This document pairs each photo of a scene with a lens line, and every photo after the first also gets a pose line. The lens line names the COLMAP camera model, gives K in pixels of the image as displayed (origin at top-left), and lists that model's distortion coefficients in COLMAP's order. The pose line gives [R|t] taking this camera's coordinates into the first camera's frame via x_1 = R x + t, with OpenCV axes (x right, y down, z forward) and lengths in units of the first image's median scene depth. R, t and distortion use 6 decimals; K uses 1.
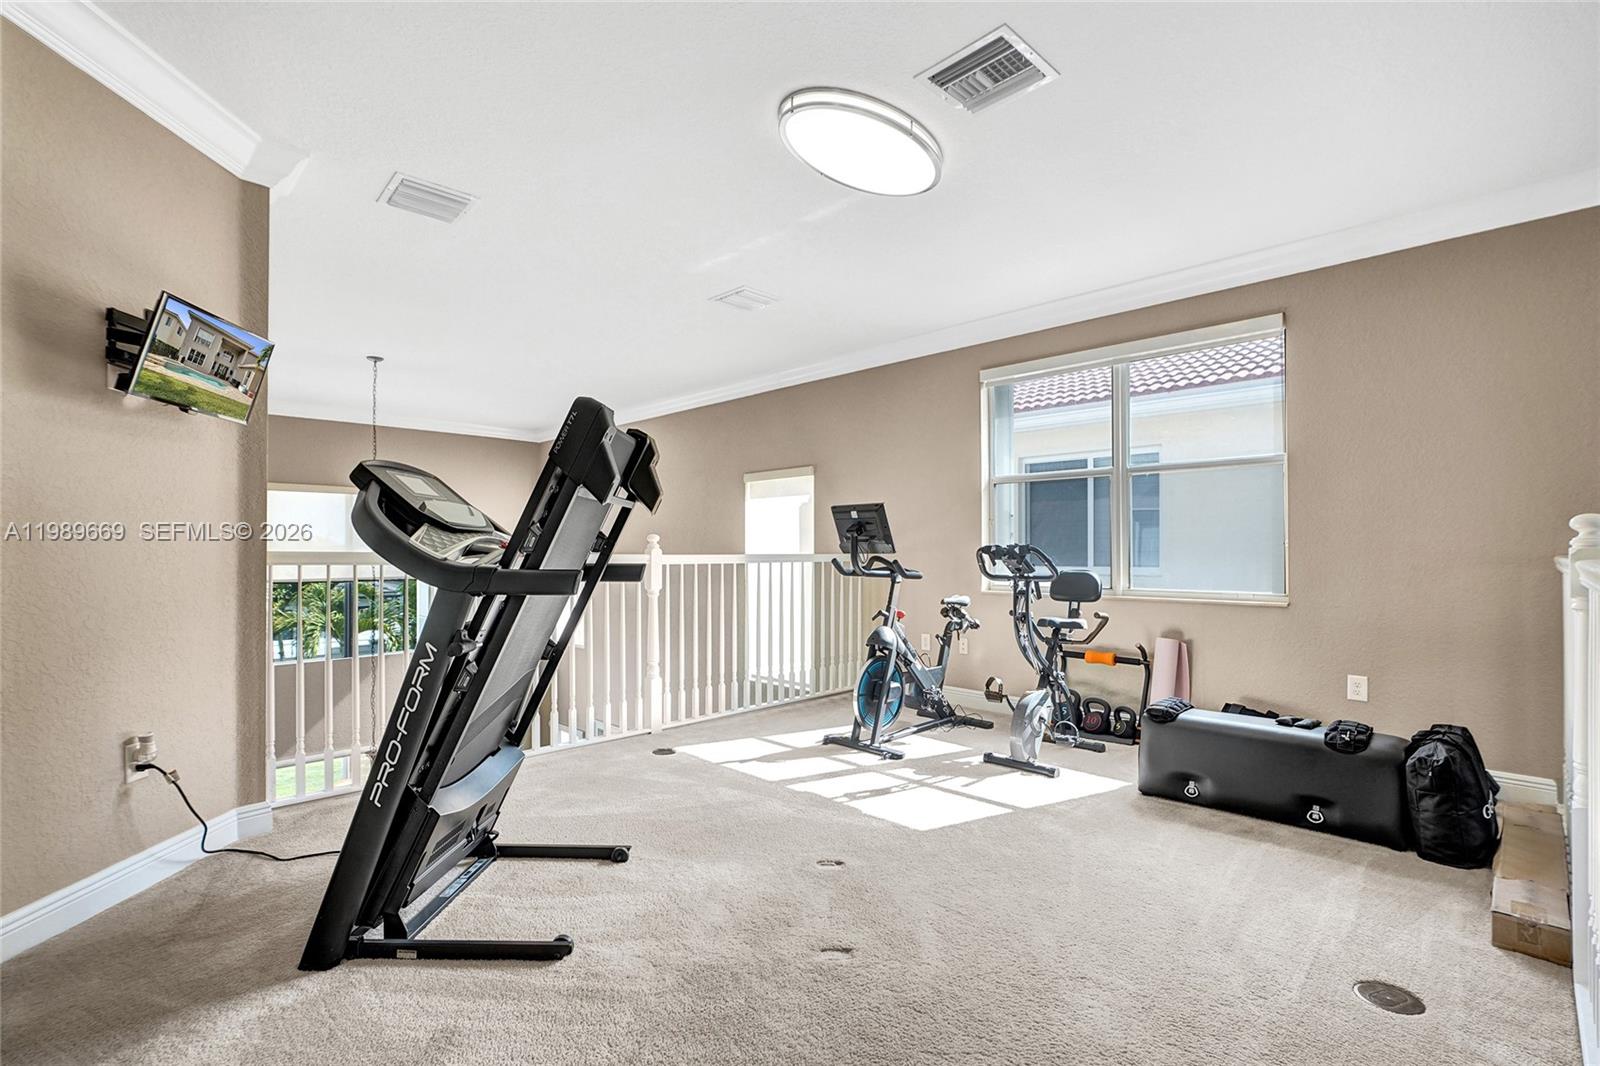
lens RADIAL K [[741.4, 0, 800.9], [0, 741.4, 540.9], [0, 0, 1]] dist [-0.001573, -0.000556]
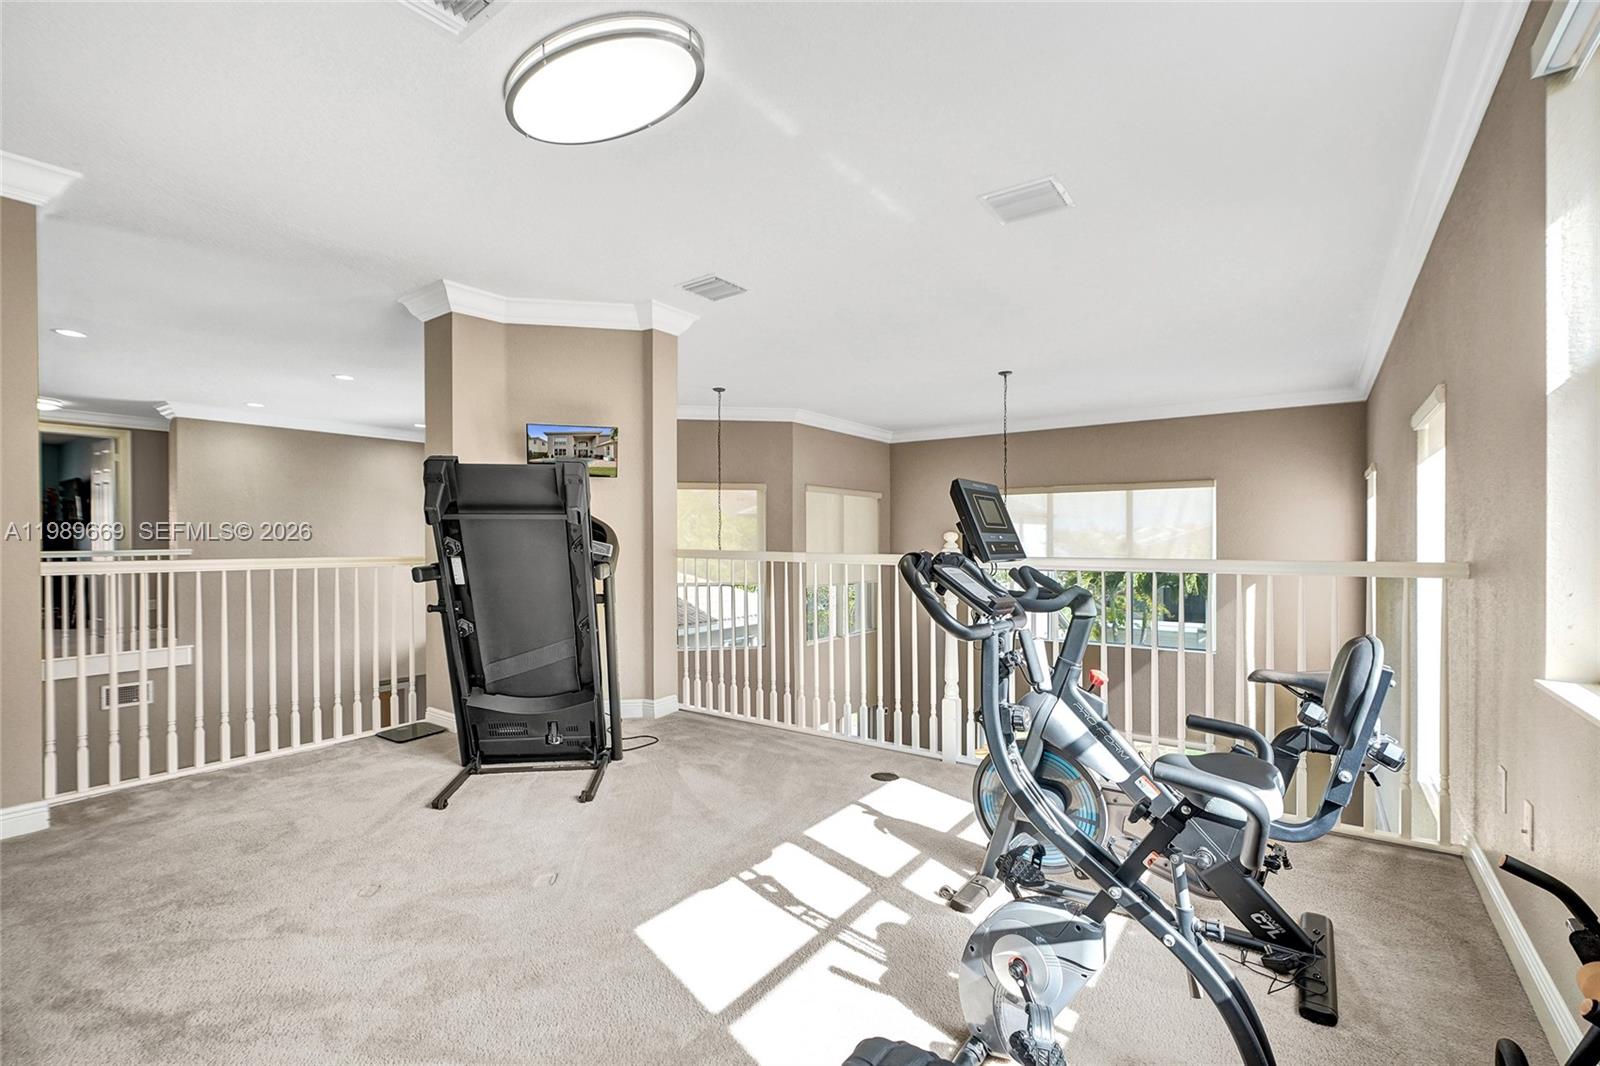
lens RADIAL K [[717.5, 0, 783.9], [0, 717.5, 543.1], [0, 0, 1]] dist [0.000515, 0.004229]
pose [[0.143731, 0.000215, -0.989617, 0.761164], [0.016424, 0.999862, 0.002602, -0.002623], [0.989480, -0.016628, 0.143708, 0.880183]]
